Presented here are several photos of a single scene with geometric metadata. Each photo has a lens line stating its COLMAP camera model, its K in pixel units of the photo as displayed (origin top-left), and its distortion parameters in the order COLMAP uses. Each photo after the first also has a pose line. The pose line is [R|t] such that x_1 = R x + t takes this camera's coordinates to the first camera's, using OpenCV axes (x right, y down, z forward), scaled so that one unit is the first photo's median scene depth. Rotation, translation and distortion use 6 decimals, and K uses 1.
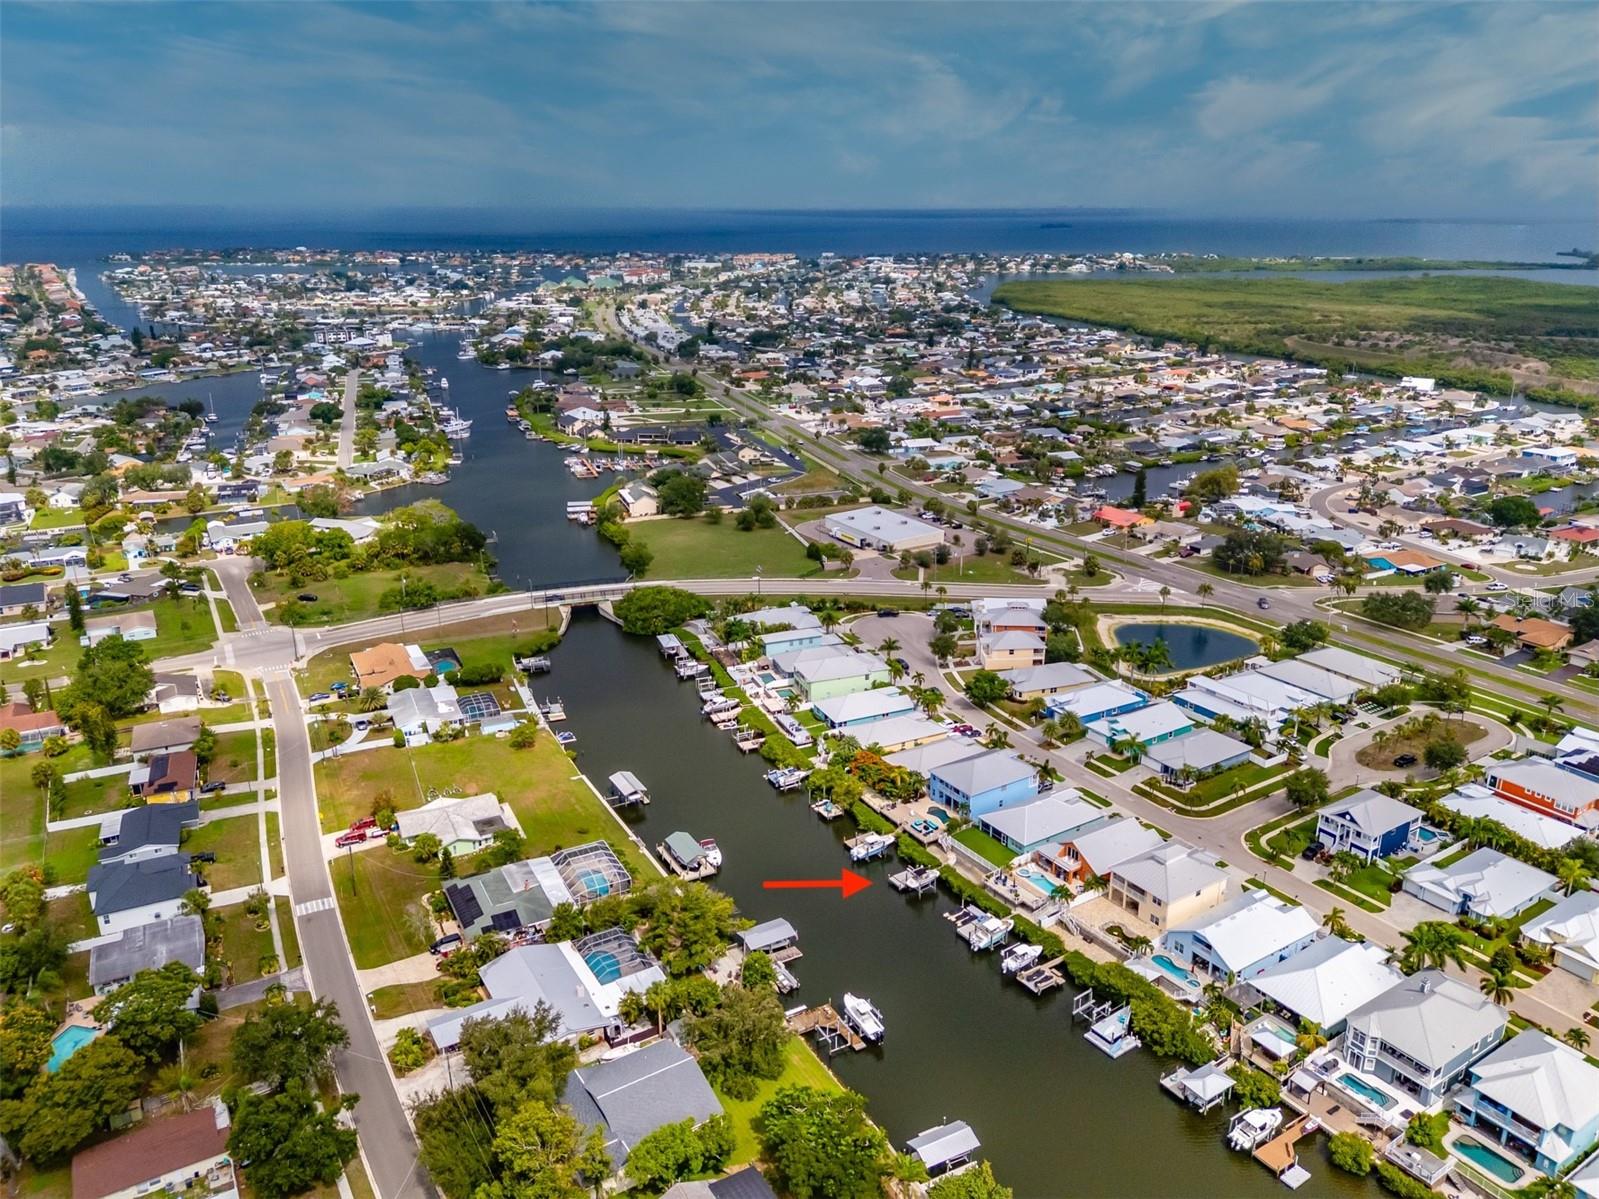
lens RADIAL K [[1173.6, 0, 800.7], [0, 1173.6, 606.7], [0, 0, 1]] dist [0.106853, -0.143416]
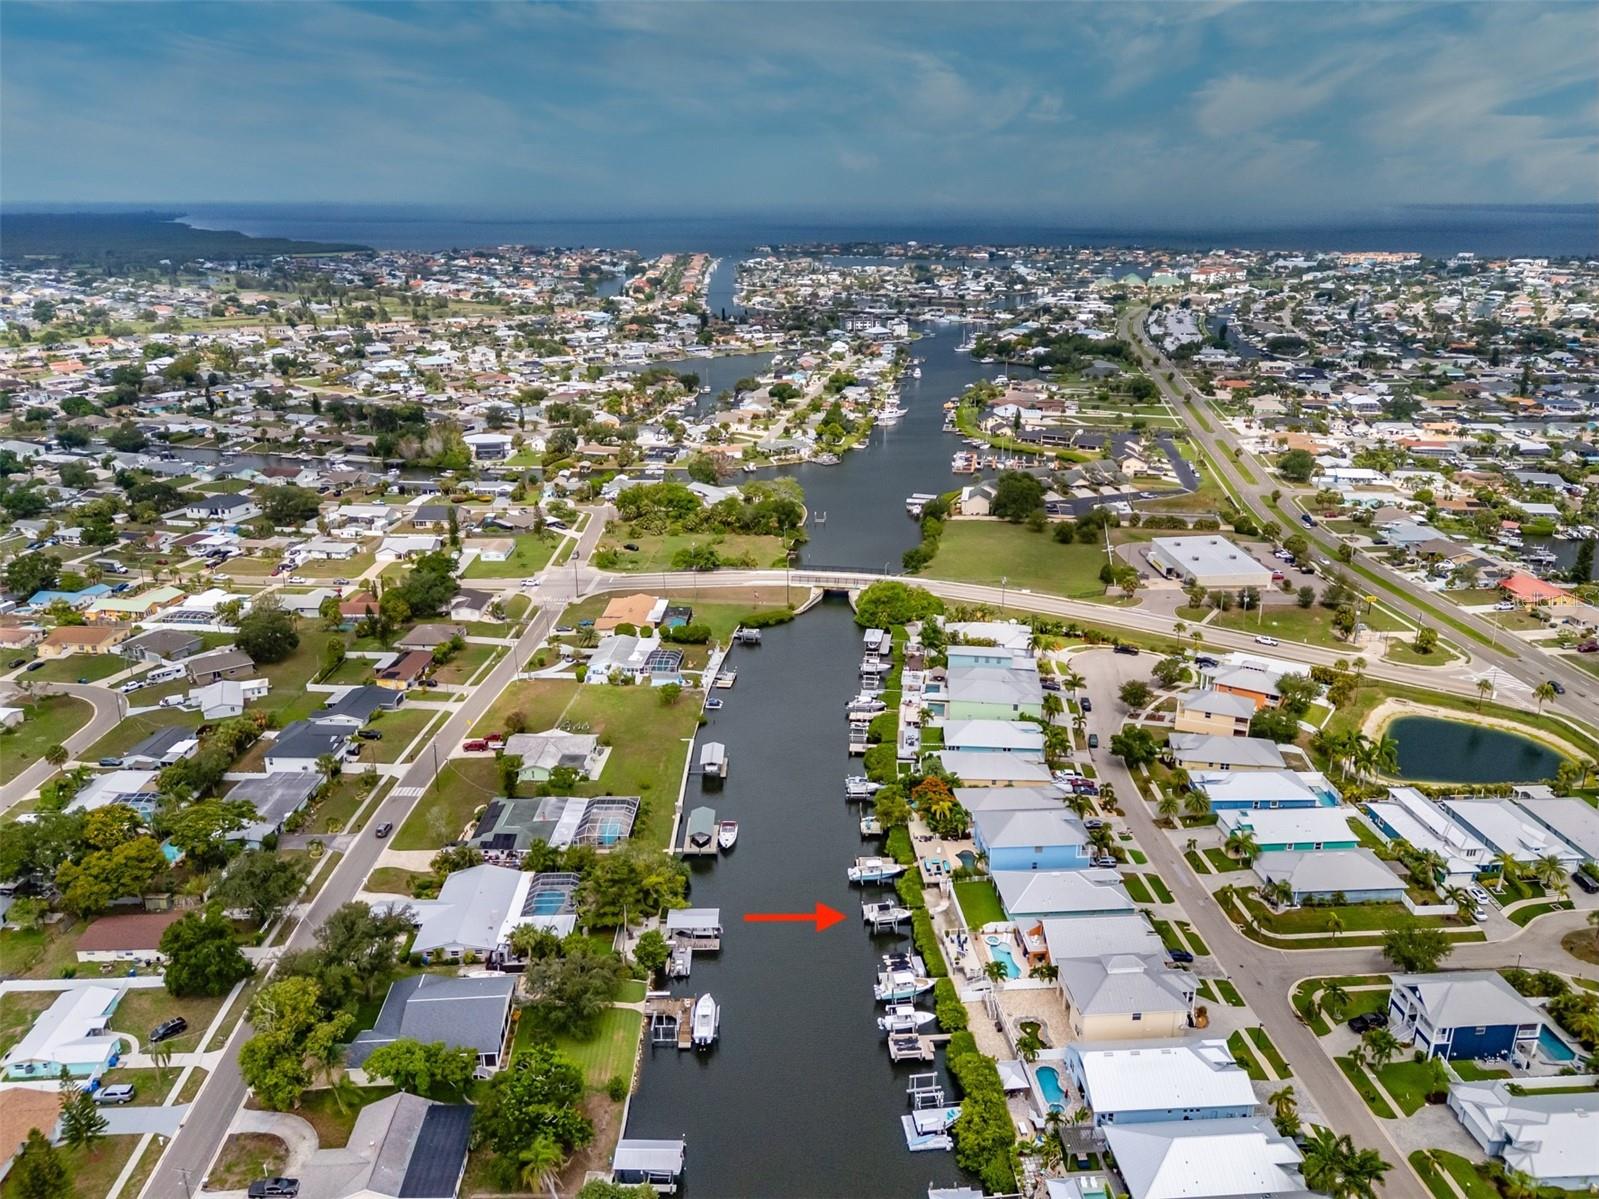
lens RADIAL K [[1179.1, 0, 800.5], [0, 1179.1, 599.6], [0, 0, 1]] dist [0.078899, -0.080423]
pose [[0.871693, 0.157426, -0.464077, 0.361671], [-0.158962, 0.986624, 0.036103, -0.033987], [0.463554, 0.042300, 0.885059, 0.096910]]
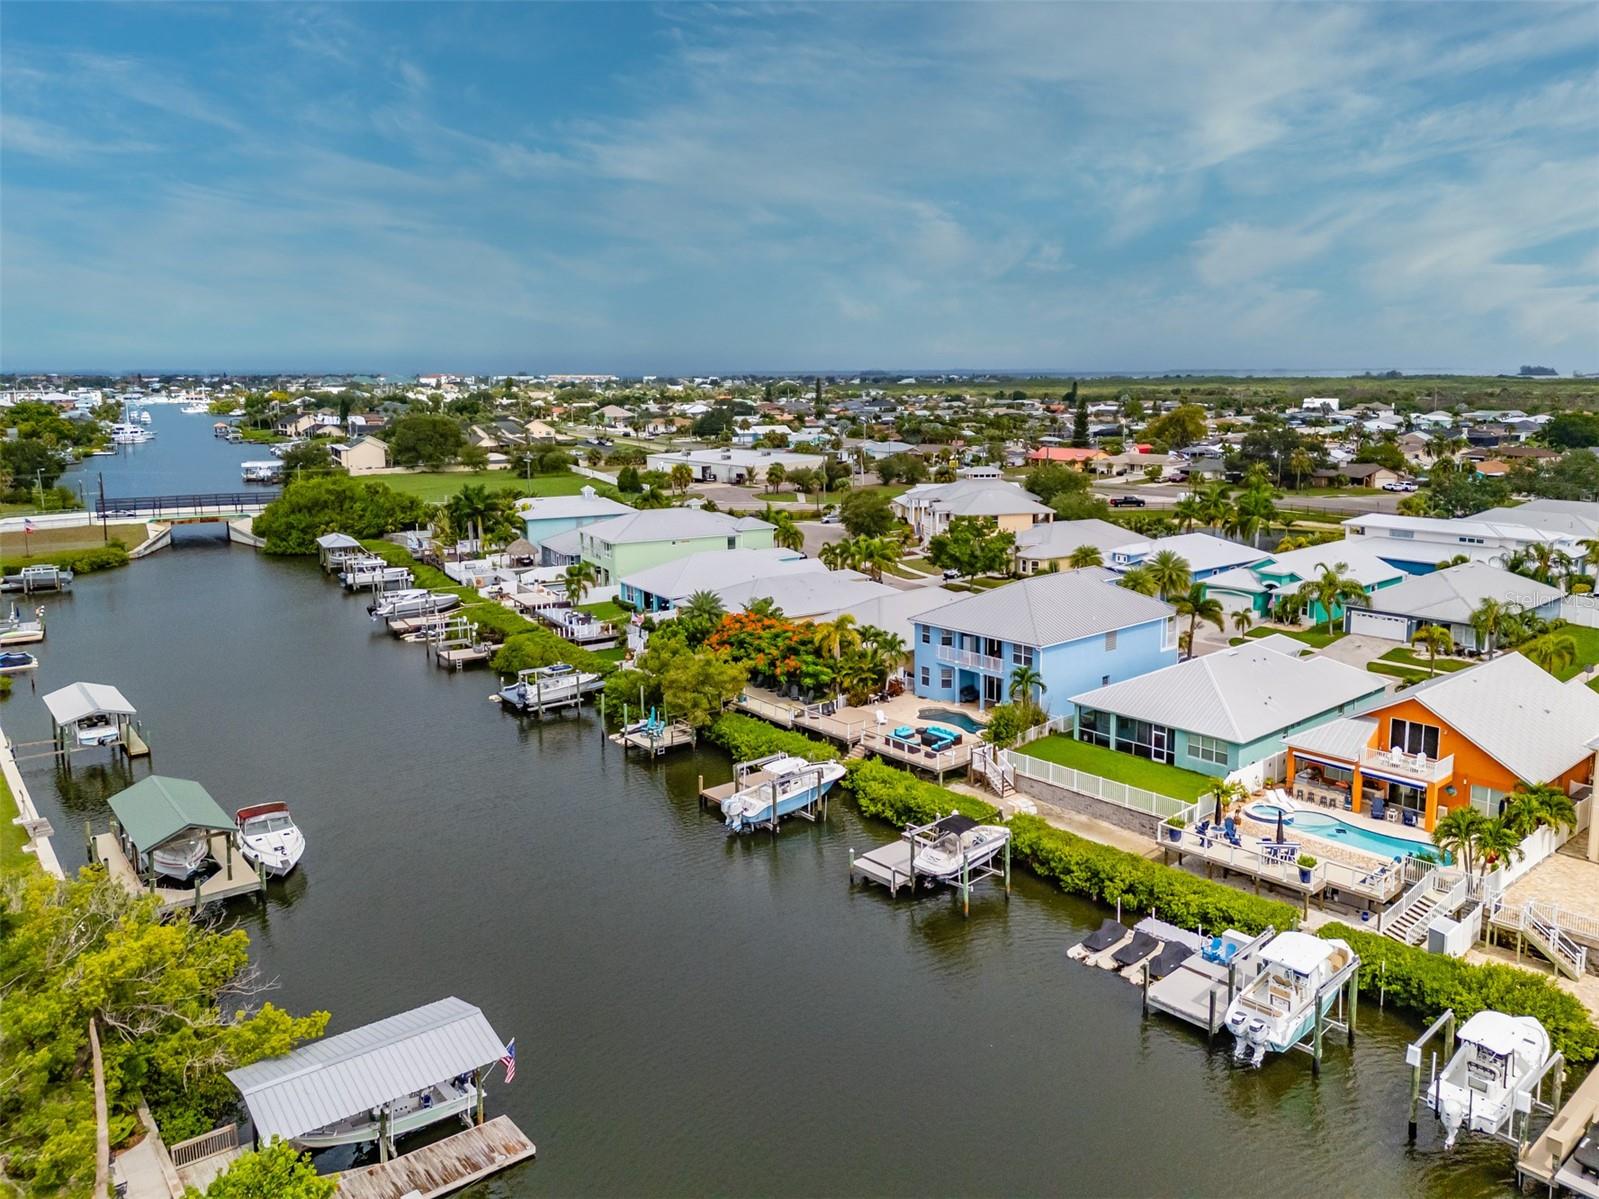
lens RADIAL K [[1191.9, 0, 798.3], [0, 1191.9, 550.5], [0, 0, 1]] dist [0.077332, -0.076526]
pose [[0.989716, -0.025588, 0.140741, 0.015885], [0.051239, 0.982003, -0.181784, 0.170370], [-0.133557, 0.187126, 0.973214, 0.563723]]
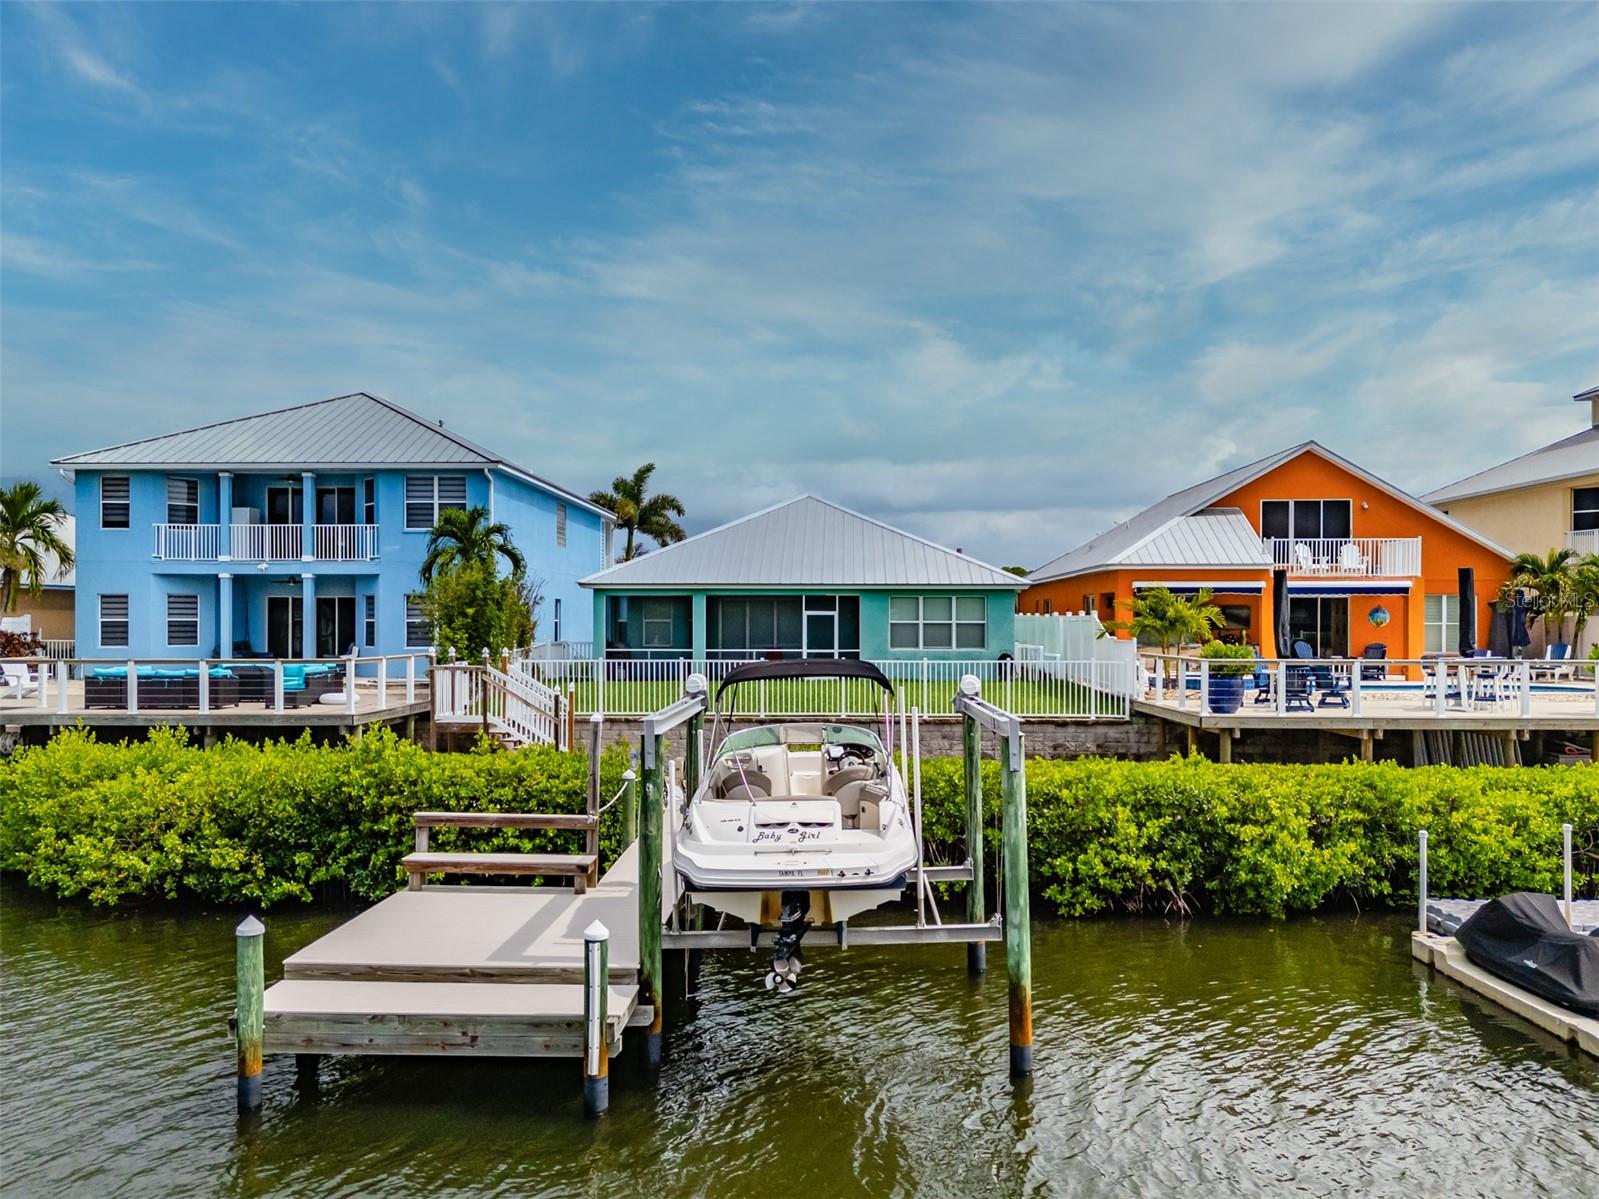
lens RADIAL K [[1228.8, 0, 783.7], [0, 1228.8, 602.1], [0, 0, 1]] dist [0.035254, -0.006128]
pose [[0.593563, 0.013024, 0.804682, 0.037669], [0.262167, 0.942200, -0.208634, 0.190879], [-0.760888, 0.334798, 0.555841, 0.782331]]
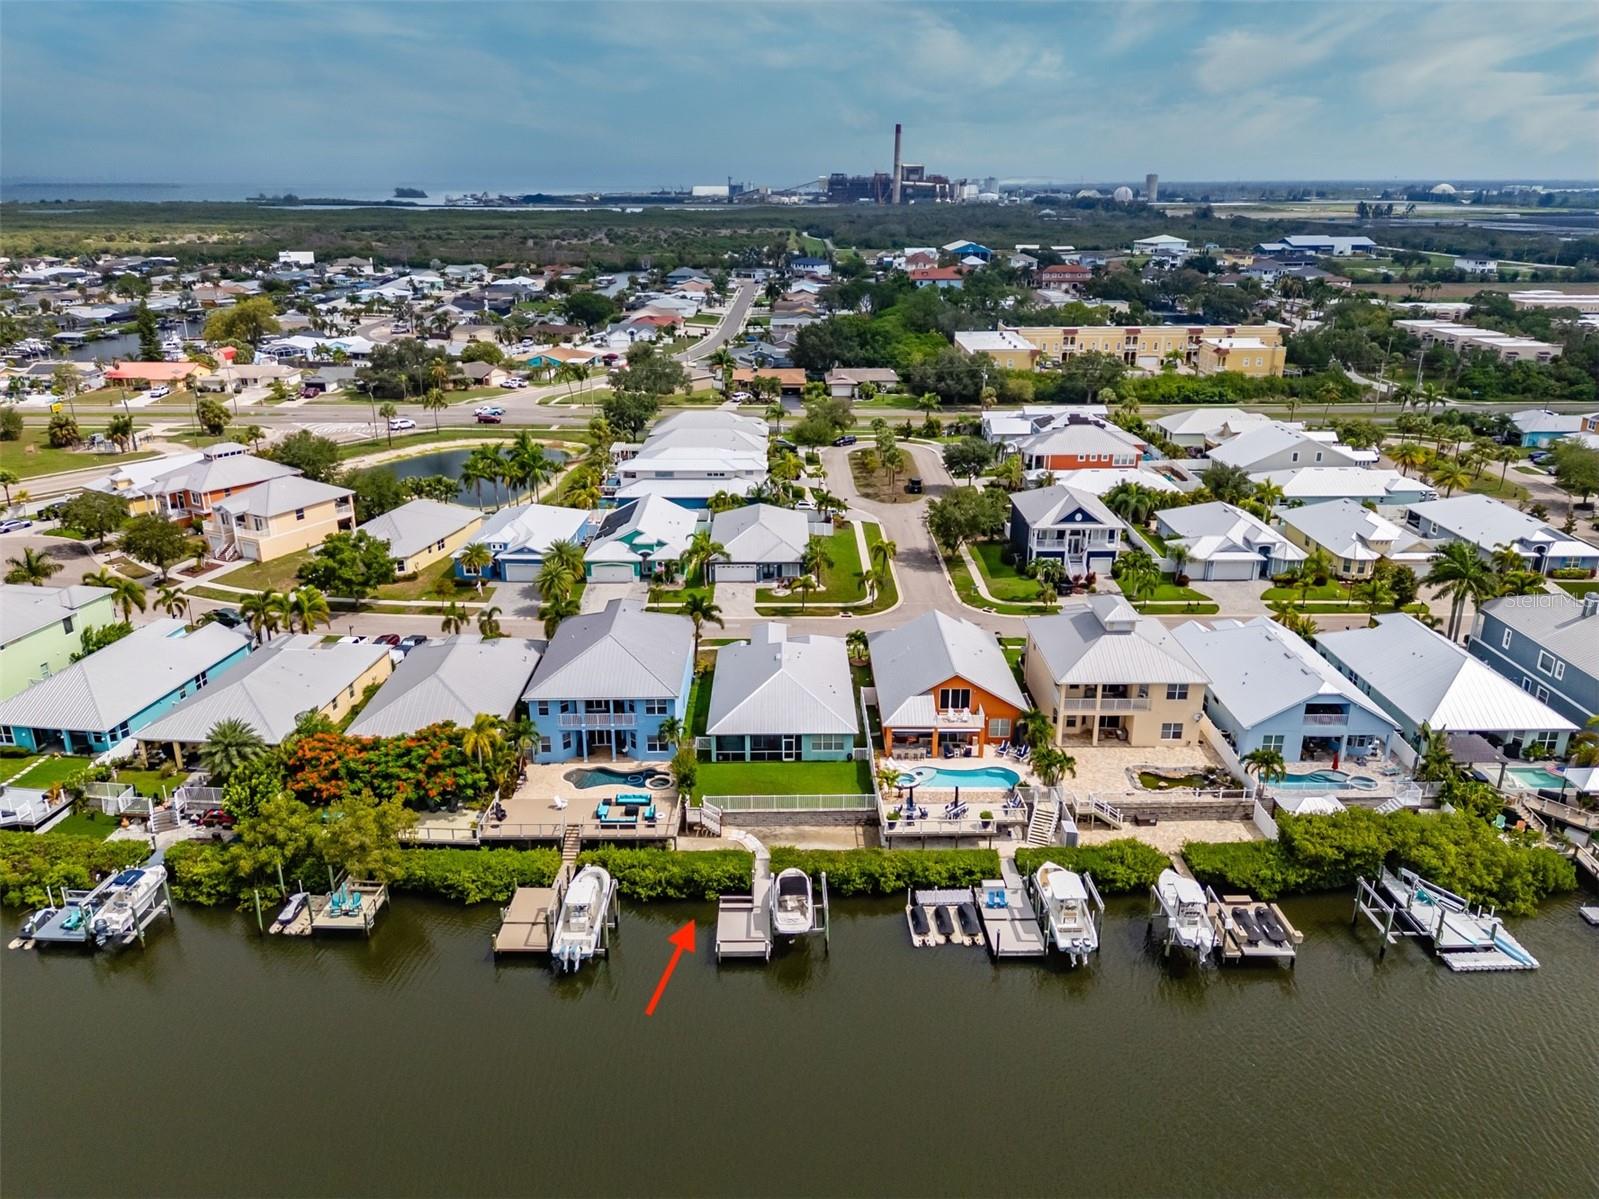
lens RADIAL K [[1179.1, 0, 800.5], [0, 1179.1, 599.6], [0, 0, 1]] dist [0.078899, -0.080423]
pose [[0.540020, -0.279705, 0.793815, -0.140849], [0.276244, 0.949818, 0.146749, 0.067087], [-0.795027, 0.140039, 0.590188, 0.619139]]
